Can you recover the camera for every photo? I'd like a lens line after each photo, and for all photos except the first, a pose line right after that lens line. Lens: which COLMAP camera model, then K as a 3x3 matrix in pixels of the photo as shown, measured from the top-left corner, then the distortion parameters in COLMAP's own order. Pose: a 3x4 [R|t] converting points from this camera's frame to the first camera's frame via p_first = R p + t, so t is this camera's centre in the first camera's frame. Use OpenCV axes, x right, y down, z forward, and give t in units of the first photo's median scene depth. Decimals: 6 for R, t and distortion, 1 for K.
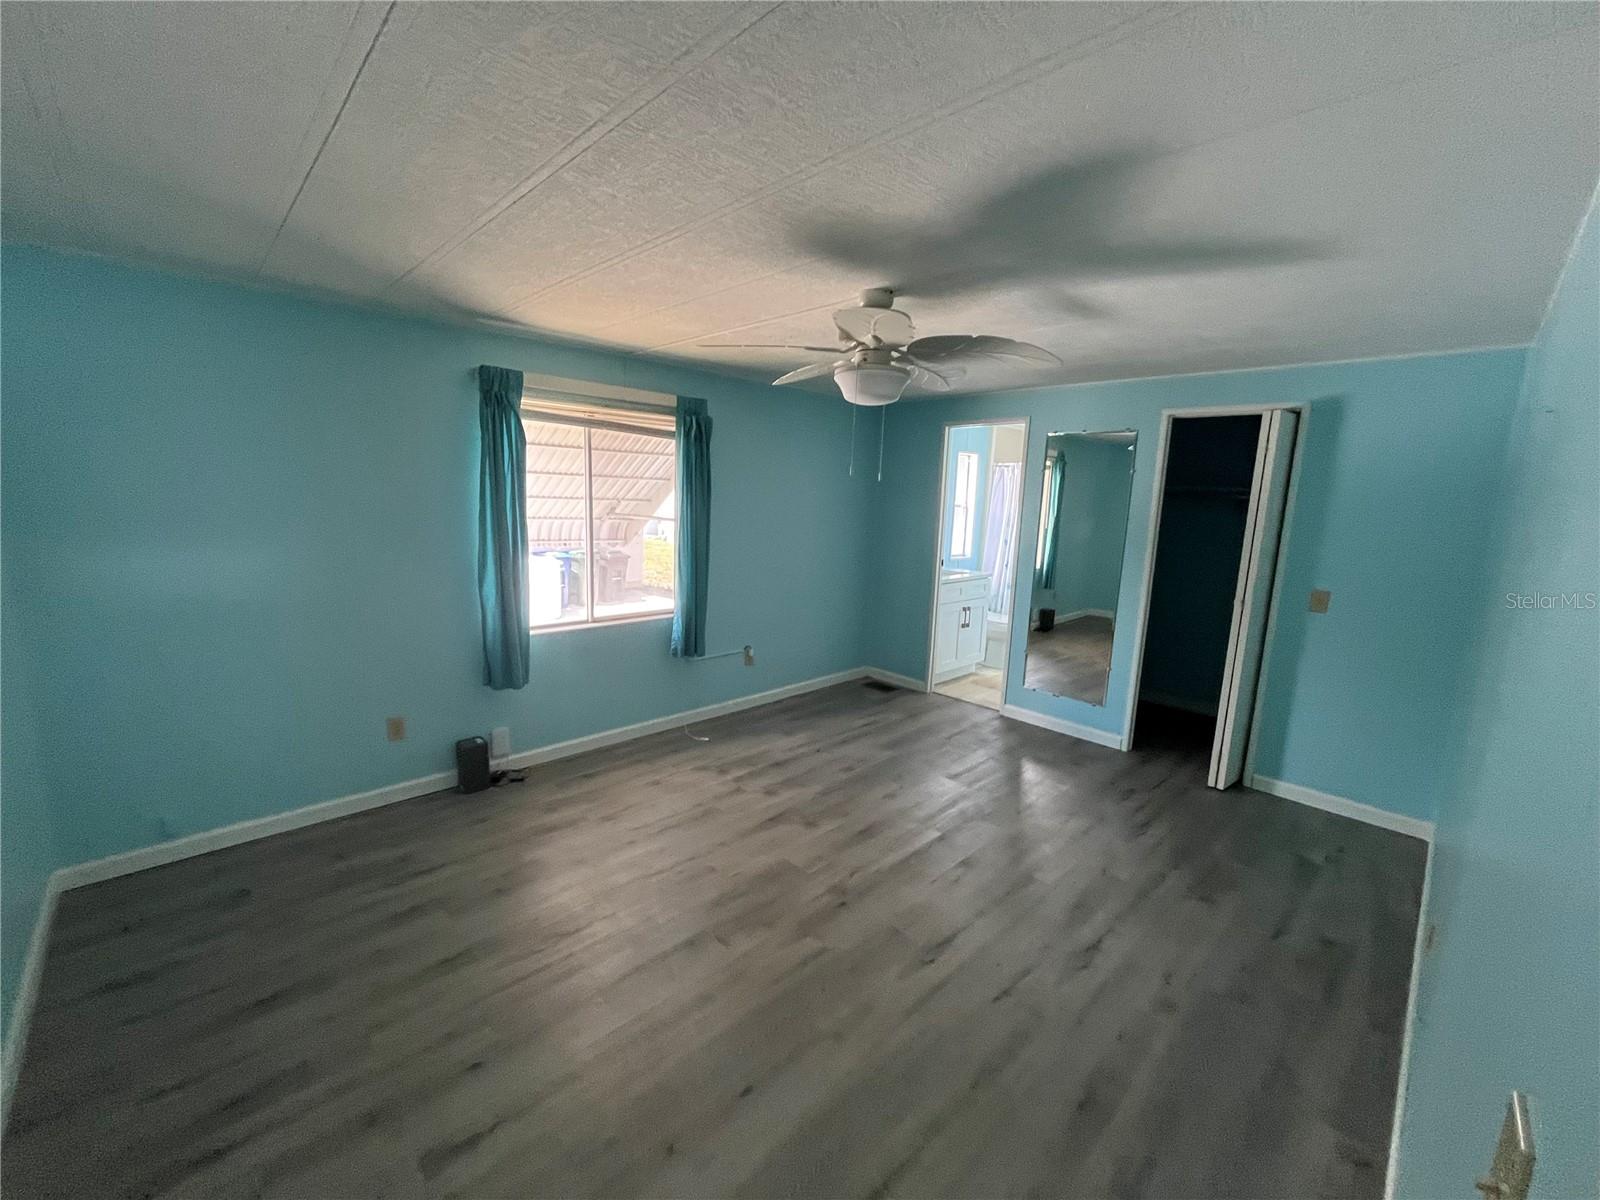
lens RADIAL K [[643.1, 0, 792.5], [0, 643.1, 591.5], [0, 0, 1]] dist [-0.005995, -0.000597]
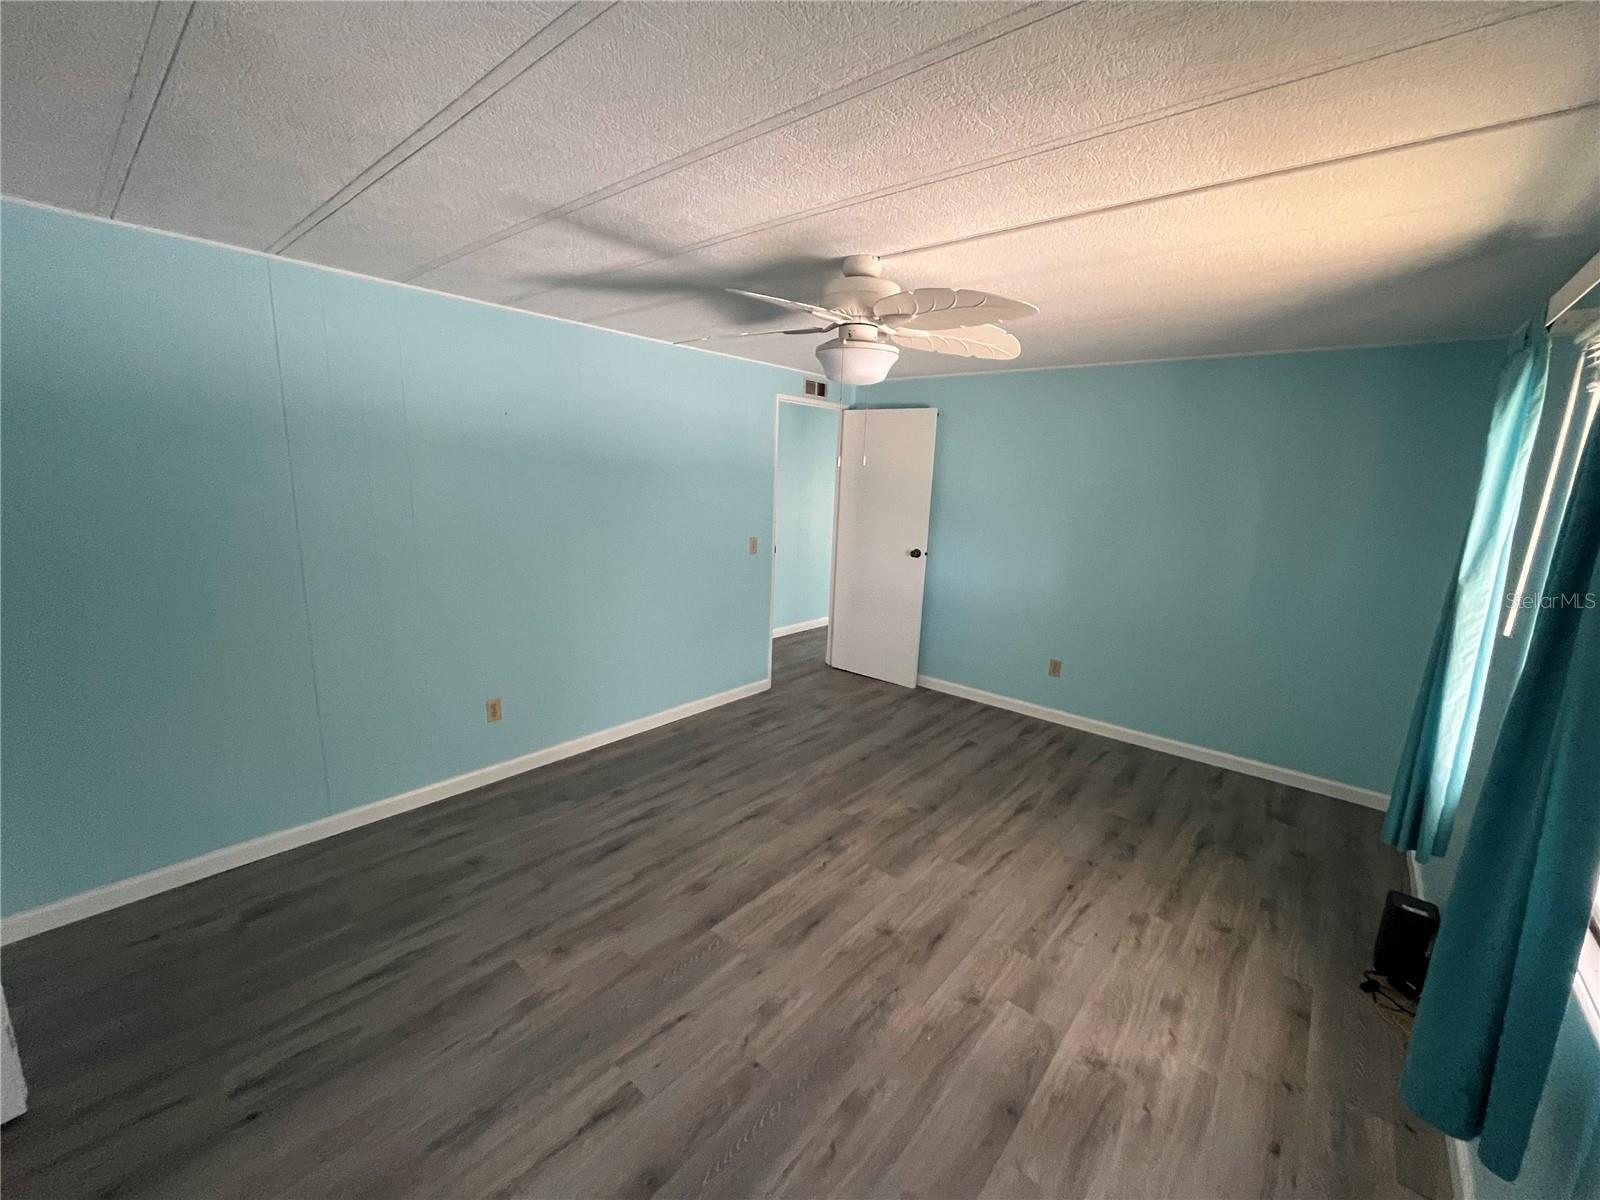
lens RADIAL K [[643.1, 0, 795.5], [0, 643.1, 599.0], [0, 0, 1]] dist [-0.005995, -0.000597]
pose [[-0.992914, -0.047816, -0.108789, 0.282505], [-0.082348, 0.936890, 0.339788, -0.299265], [0.085676, 0.346339, -0.934189, 1.903505]]
